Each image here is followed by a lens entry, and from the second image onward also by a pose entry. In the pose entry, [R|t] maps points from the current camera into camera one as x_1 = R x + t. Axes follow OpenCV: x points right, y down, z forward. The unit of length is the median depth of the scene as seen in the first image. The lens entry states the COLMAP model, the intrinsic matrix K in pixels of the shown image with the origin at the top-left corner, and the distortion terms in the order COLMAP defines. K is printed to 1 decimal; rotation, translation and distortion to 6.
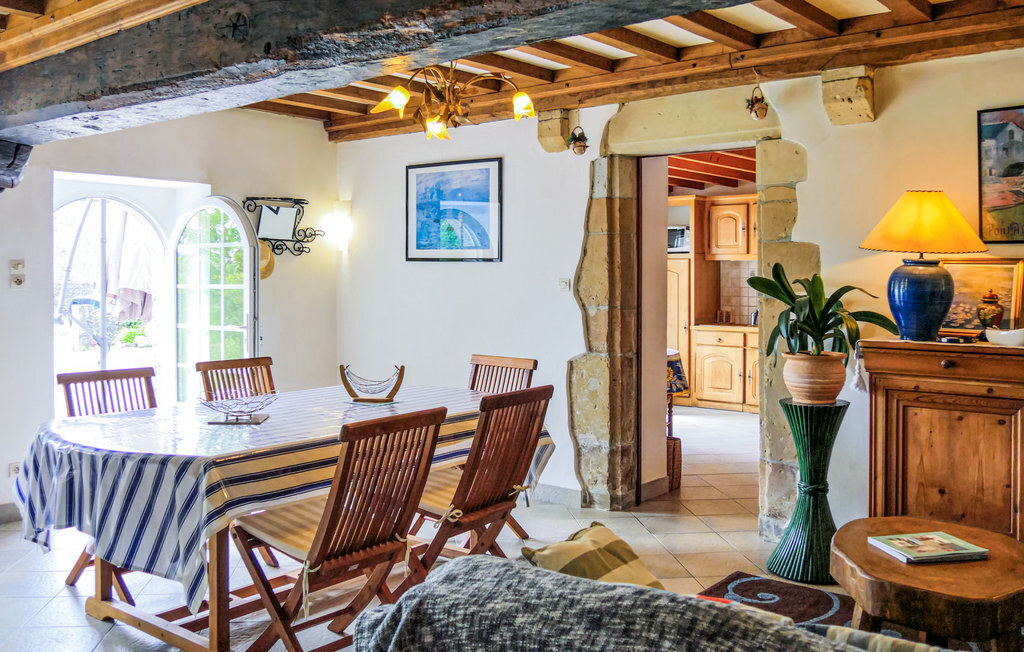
lens RADIAL K [[934.8, 0, 511.0], [0, 934.8, 289.5], [0, 0, 1]] dist [-0.007510, -0.008015]
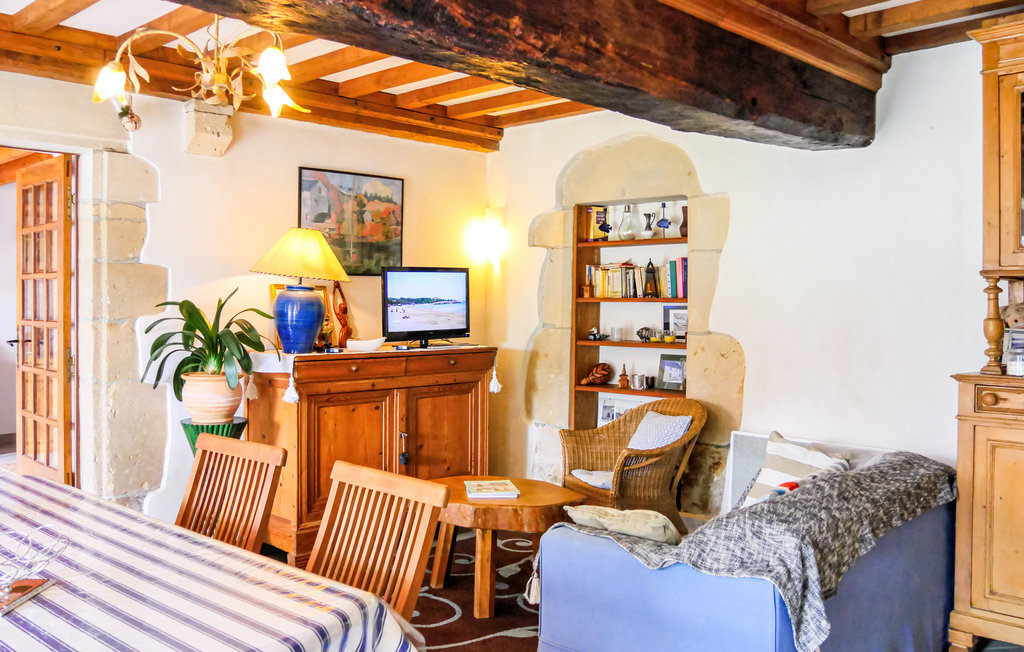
lens RADIAL K [[900.4, 0, 512.0], [0, 900.4, 326.0], [0, 0, 1]] dist [-0.084331, 0.008229]
pose [[0.056408, -0.026065, 0.998067, -0.704951], [0.010720, 0.999617, 0.025500, -0.006741], [-0.998350, 0.009260, 0.056666, 0.675981]]
